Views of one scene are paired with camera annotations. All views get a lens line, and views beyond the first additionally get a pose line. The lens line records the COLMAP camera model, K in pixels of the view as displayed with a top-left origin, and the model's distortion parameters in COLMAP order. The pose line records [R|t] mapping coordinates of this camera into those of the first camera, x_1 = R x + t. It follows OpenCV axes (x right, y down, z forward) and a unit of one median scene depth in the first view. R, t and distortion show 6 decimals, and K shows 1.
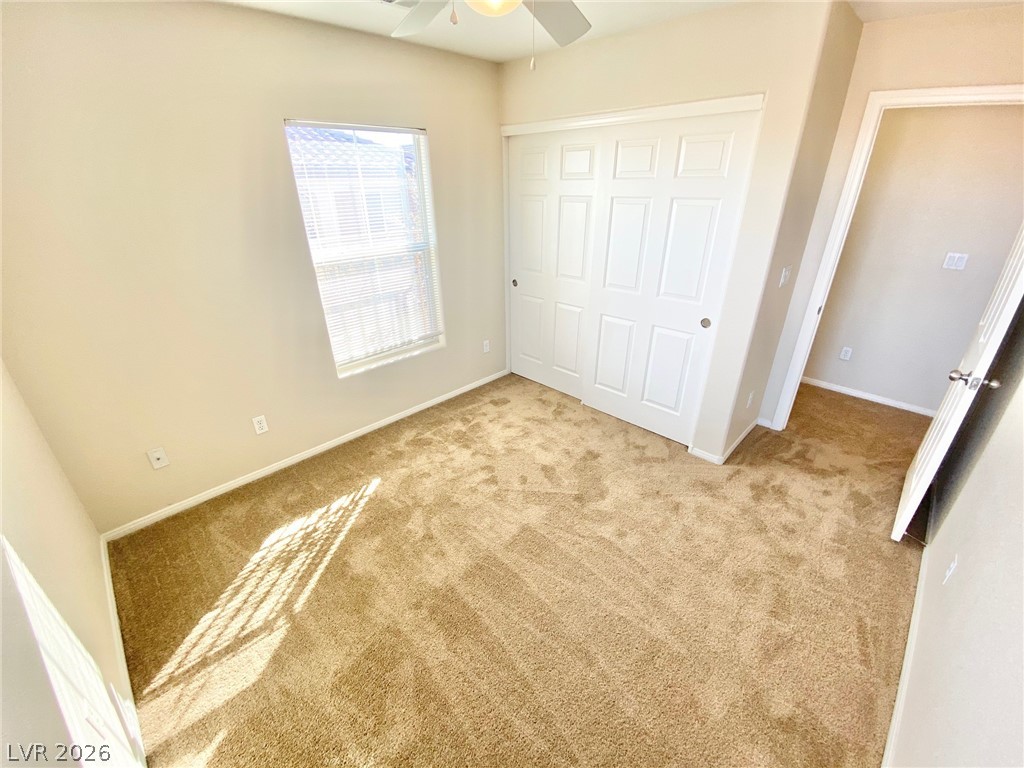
lens RADIAL K [[413.6, 0, 509.0], [0, 413.6, 382.7], [0, 0, 1]] dist [0.069193, -0.048810]
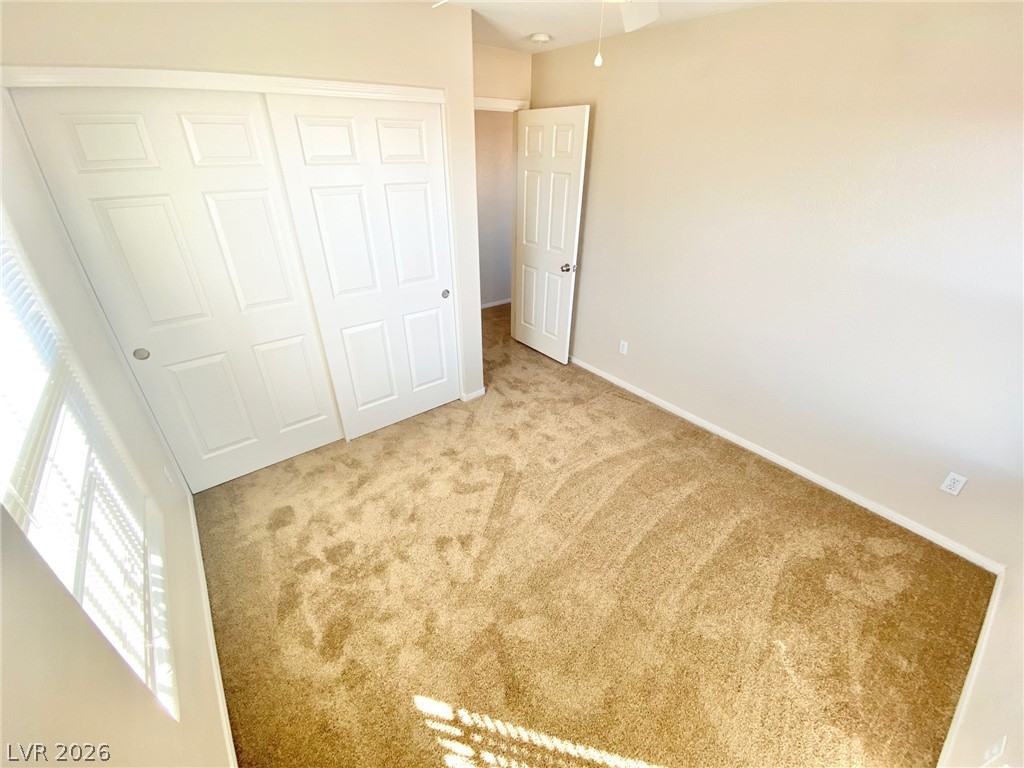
lens RADIAL K [[414.4, 0, 512.0], [0, 414.4, 384.0], [0, 0, 1]] dist [0.040430, -0.031927]
pose [[0.117374, -0.481491, 0.868556, -0.563709], [0.426652, 0.814222, 0.393714, -0.286054], [-0.896767, 0.324359, 0.300998, 0.534333]]
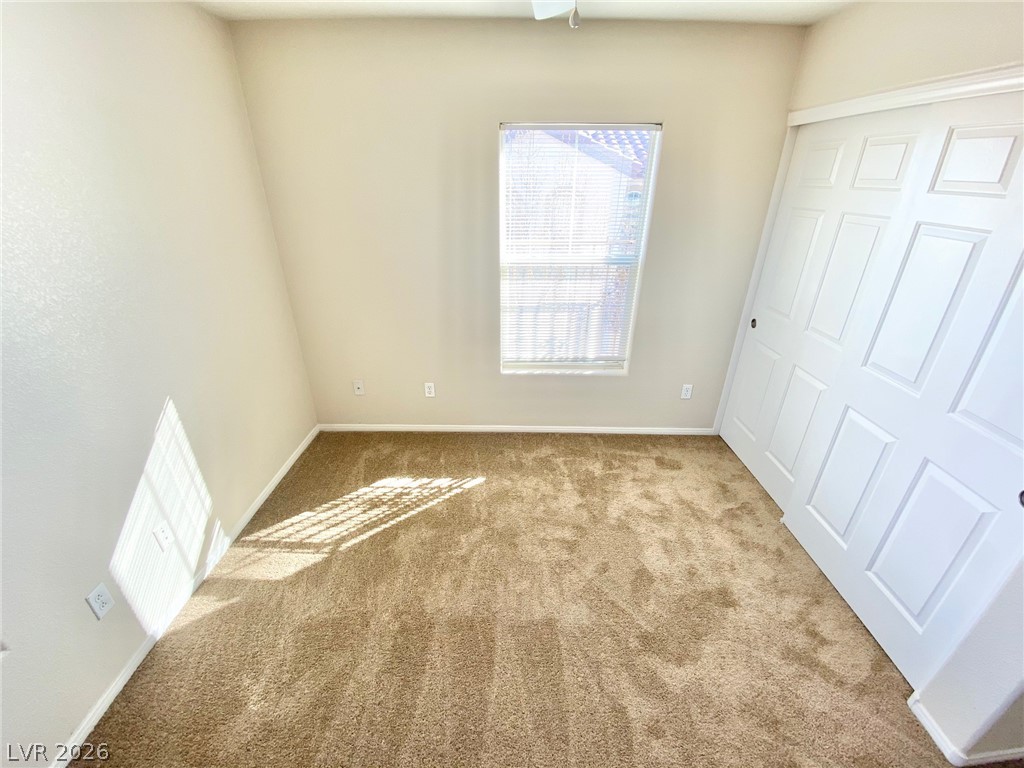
lens RADIAL K [[414.4, 0, 512.0], [0, 414.4, 384.0], [0, 0, 1]] dist [0.040430, -0.031927]
pose [[0.708312, 0.325338, -0.626458, 0.275687], [-0.322576, 0.938558, 0.122696, -0.123829], [0.627885, 0.115173, 0.769737, 0.233775]]
